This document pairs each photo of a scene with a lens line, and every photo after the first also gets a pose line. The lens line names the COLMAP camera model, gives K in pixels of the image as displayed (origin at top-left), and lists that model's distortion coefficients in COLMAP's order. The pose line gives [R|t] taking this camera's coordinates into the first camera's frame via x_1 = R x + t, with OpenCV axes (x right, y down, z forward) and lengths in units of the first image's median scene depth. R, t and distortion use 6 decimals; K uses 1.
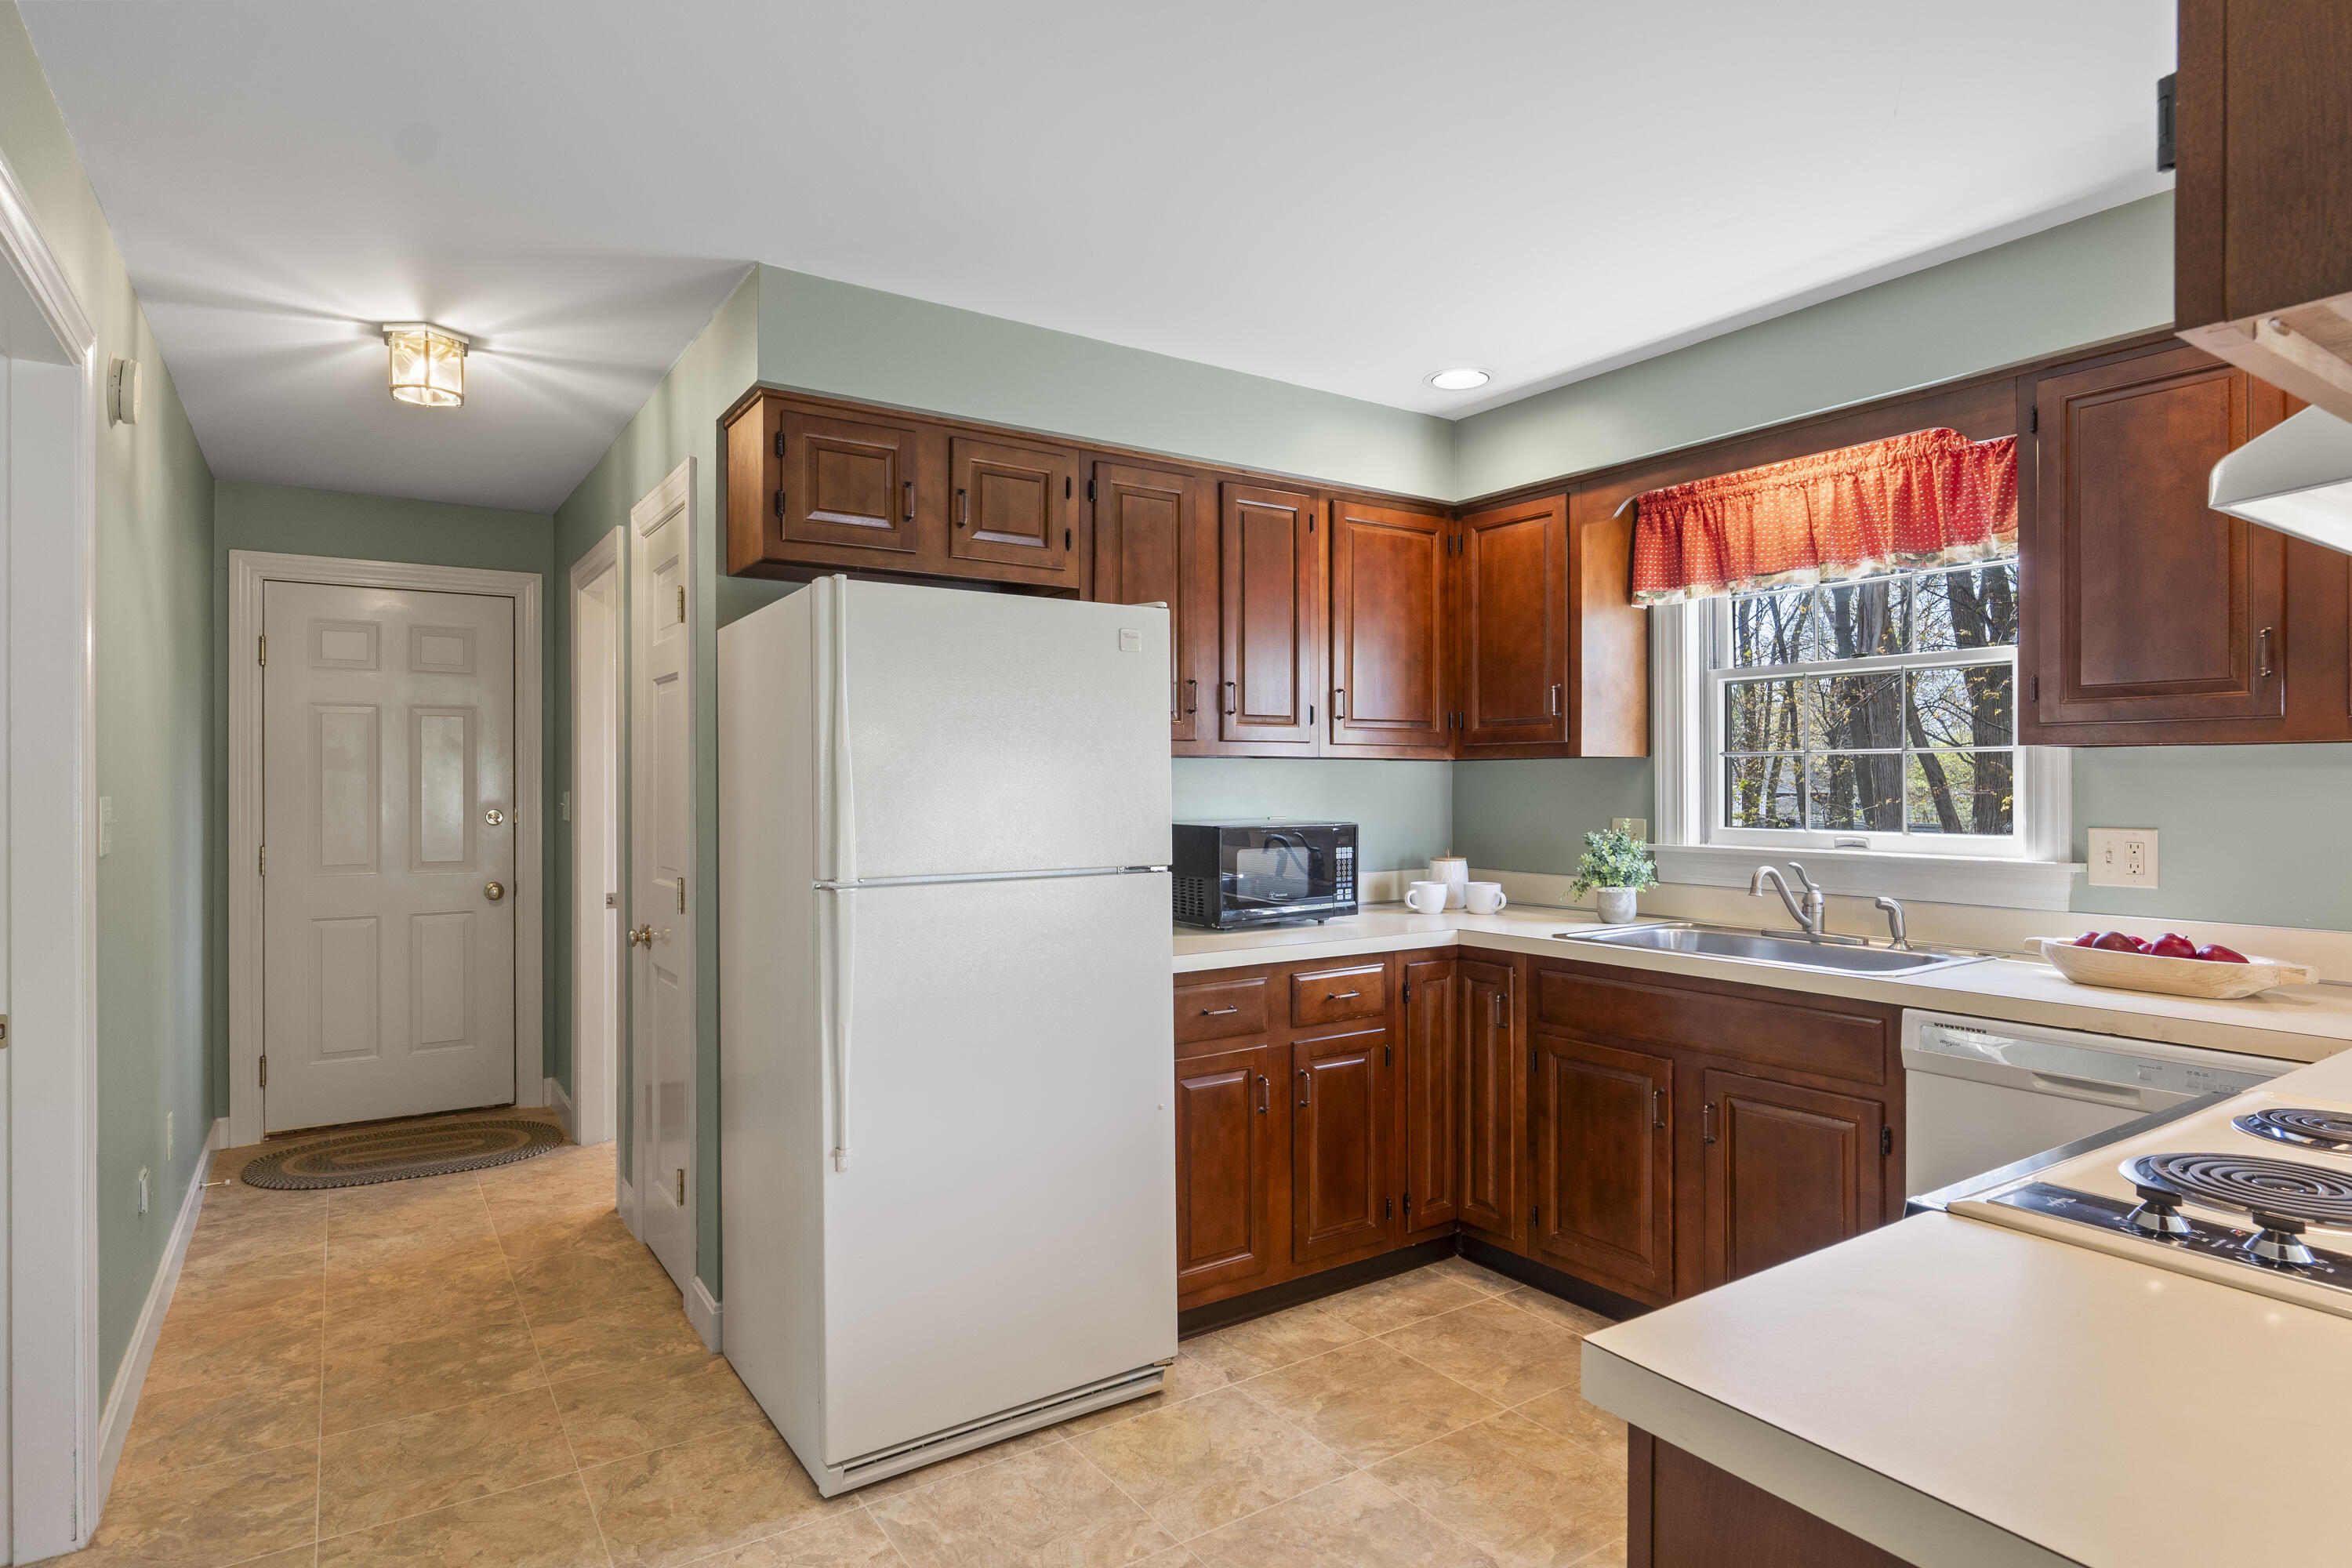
lens RADIAL K [[1254.9, 0, 1164.4], [0, 1254.9, 793.2], [0, 0, 1]] dist [-0.002377, -0.001621]
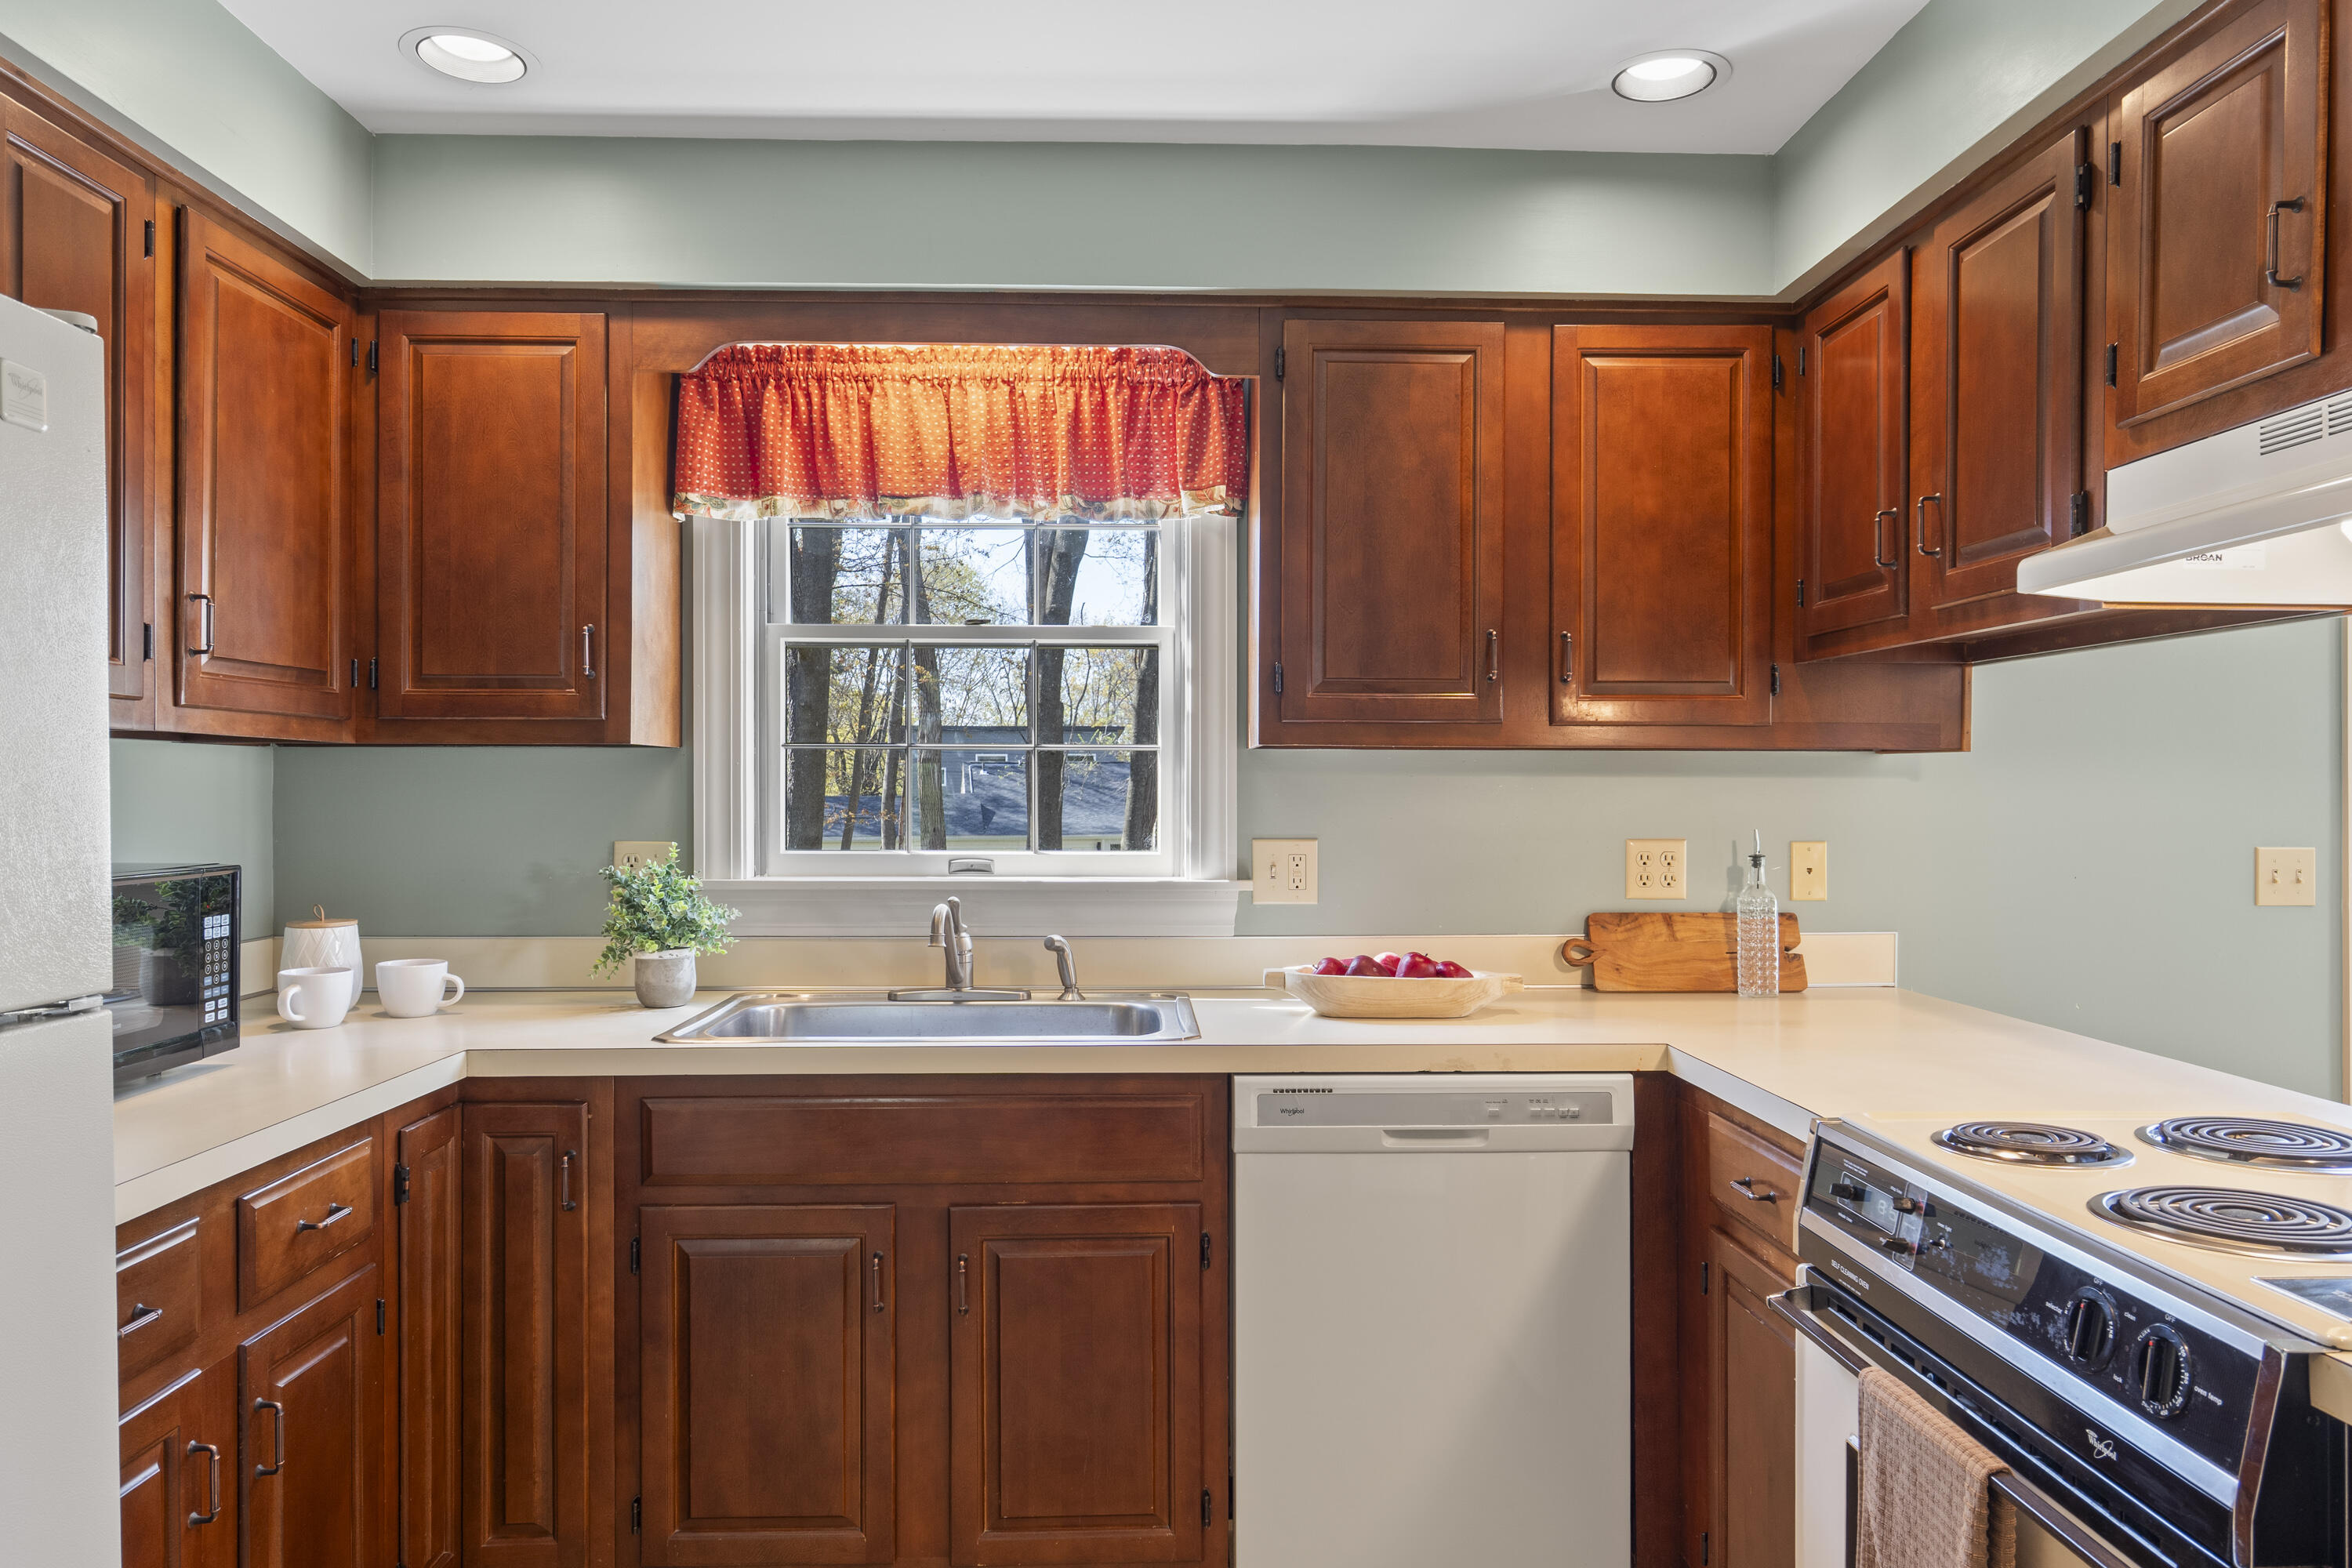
lens RADIAL K [[1575.4, 0, 1174.8], [0, 1575.4, 798.3], [0, 0, 1]] dist [0.000410, 0.000653]
pose [[0.531406, -0.002578, 0.847113, -0.192069], [0.003835, 0.999992, 0.000637, -0.002048], [-0.847109, 0.002910, 0.531412, 0.372039]]
